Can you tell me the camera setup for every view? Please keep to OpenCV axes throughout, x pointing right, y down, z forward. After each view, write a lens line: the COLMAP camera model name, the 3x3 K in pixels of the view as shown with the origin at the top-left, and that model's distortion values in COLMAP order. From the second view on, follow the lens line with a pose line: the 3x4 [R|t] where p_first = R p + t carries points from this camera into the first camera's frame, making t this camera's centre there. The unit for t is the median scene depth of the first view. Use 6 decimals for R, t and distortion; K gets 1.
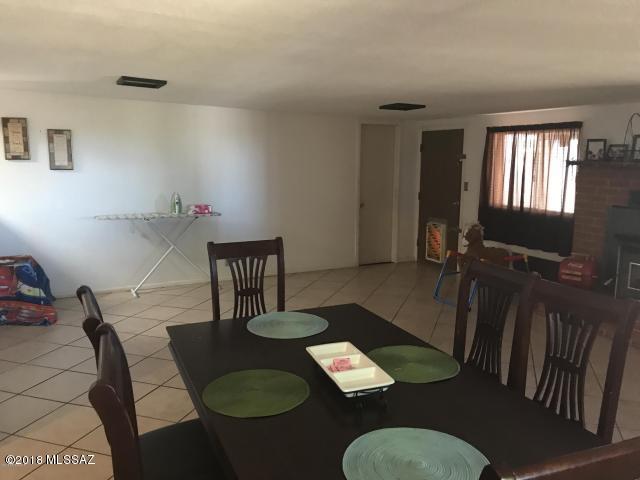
lens RADIAL K [[529.2, 0, 319.7], [0, 529.2, 236.7], [0, 0, 1]] dist [0.048199, -0.025468]
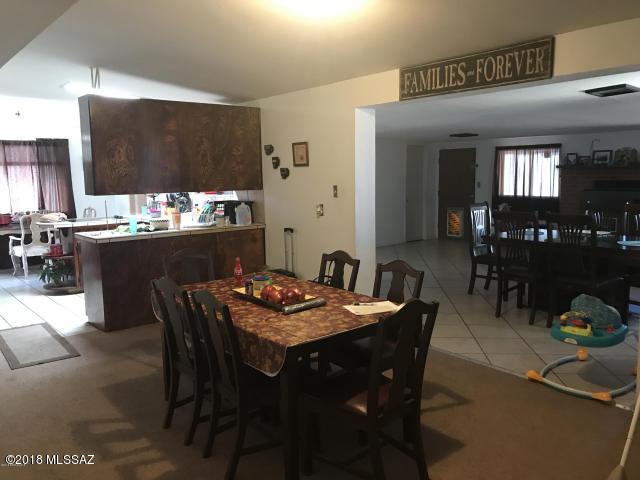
lens RADIAL K [[529.2, 0, 315.9], [0, 529.2, 242.0], [0, 0, 1]] dist [0.048199, -0.025468]
pose [[0.969979, -0.050927, 0.237796, -0.644726], [0.056635, 0.998246, -0.017229, 0.082518], [-0.236502, 0.030180, 0.971162, -0.449105]]
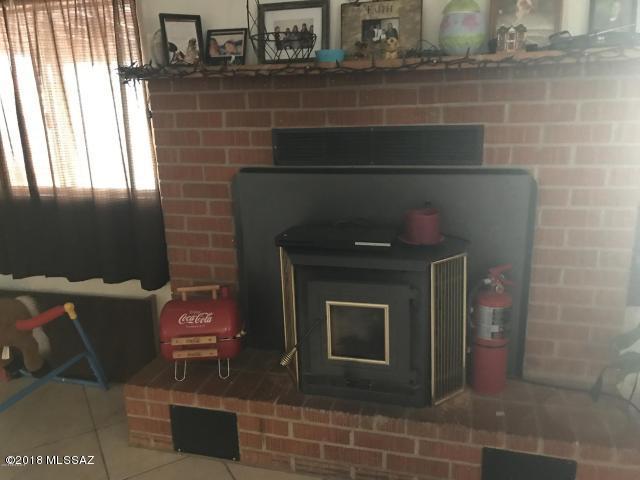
lens RADIAL K [[529.2, 0, 322.2], [0, 529.2, 238.4], [0, 0, 1]] dist [0.048199, -0.025468]
pose [[0.658864, -0.205973, 0.723515, 0.213295], [0.141761, 0.978549, 0.149484, -0.048058], [-0.738785, 0.004076, 0.673929, 0.540640]]
